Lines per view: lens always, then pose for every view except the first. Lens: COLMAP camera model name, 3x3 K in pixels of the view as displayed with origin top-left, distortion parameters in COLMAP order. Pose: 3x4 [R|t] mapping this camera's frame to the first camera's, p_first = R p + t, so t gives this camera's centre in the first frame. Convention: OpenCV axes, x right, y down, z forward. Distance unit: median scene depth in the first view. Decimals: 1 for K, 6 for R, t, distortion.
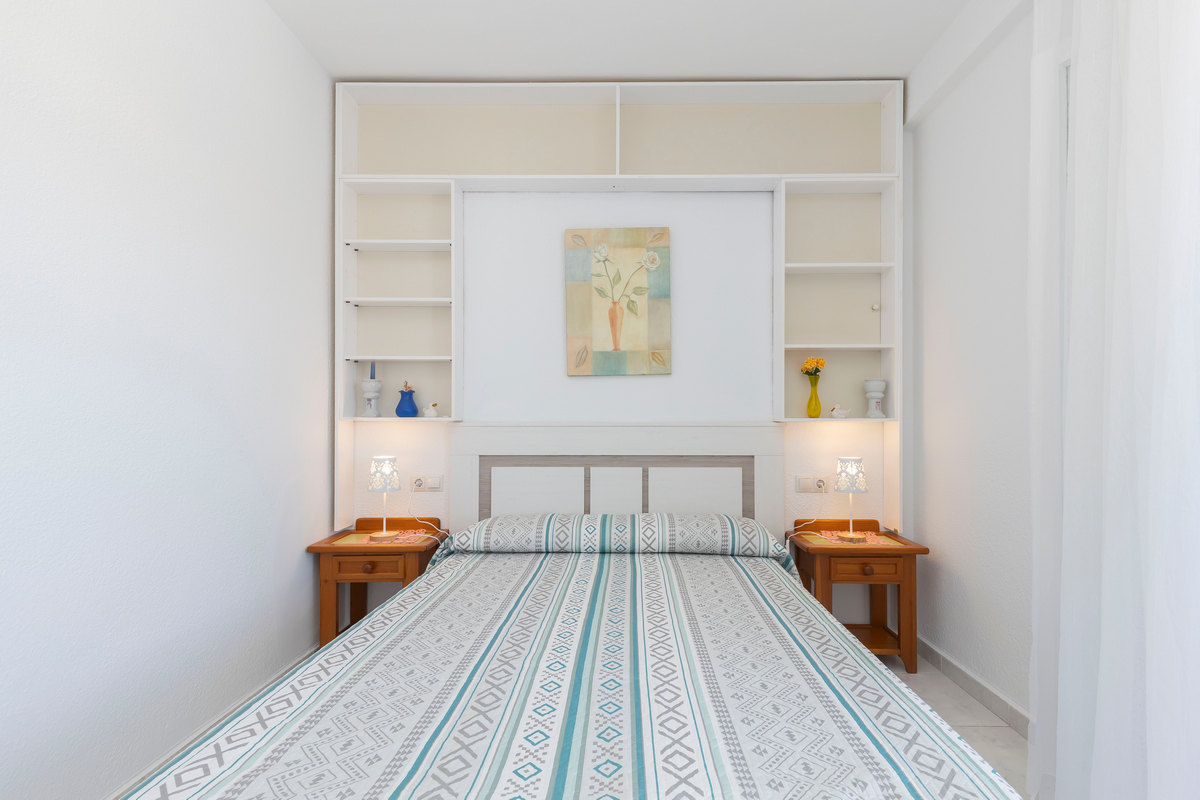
lens RADIAL K [[545.4, 0, 609.8], [0, 545.4, 400.3], [0, 0, 1]] dist [0.002122, 0.000635]
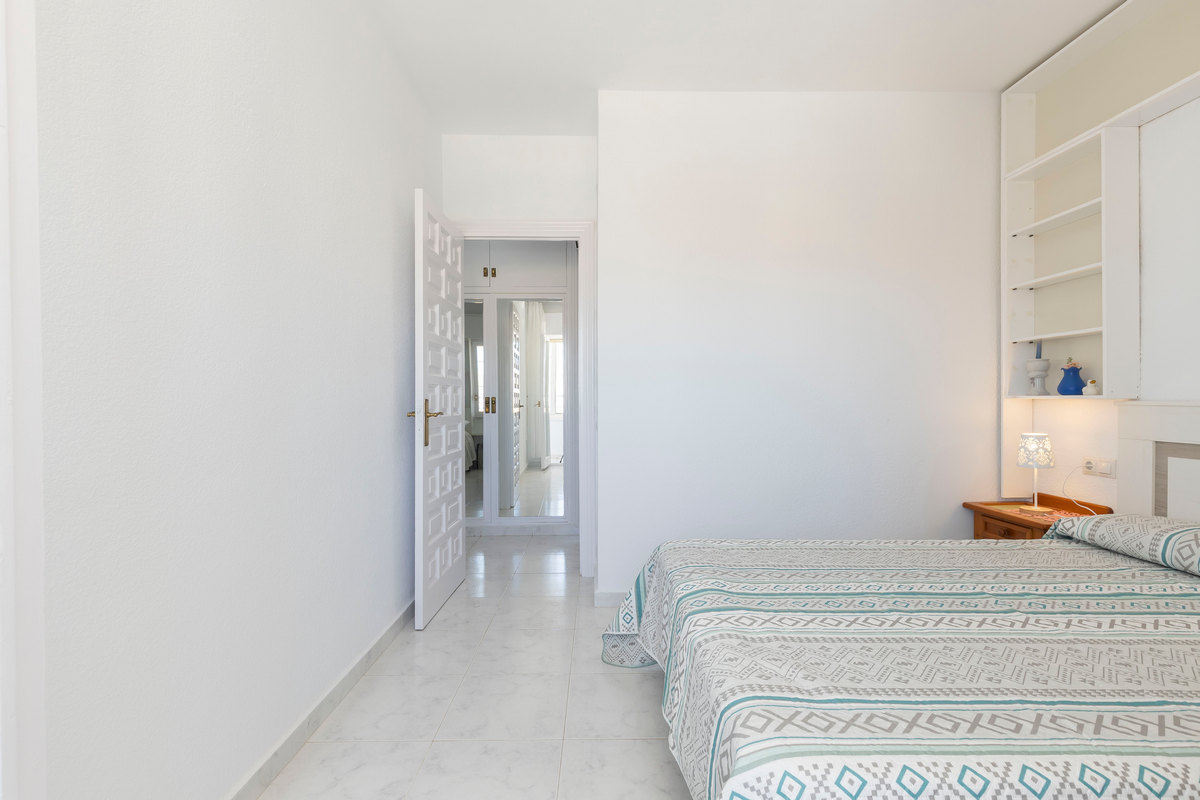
lens RADIAL K [[545.4, 0, 609.8], [0, 545.4, 400.3], [0, 0, 1]] dist [0.002122, 0.000635]
pose [[0.038682, 0.005181, -0.999238, 0.567380], [0.042093, 0.999090, 0.006810, -0.001049], [0.998365, -0.042324, 0.038429, 0.156066]]
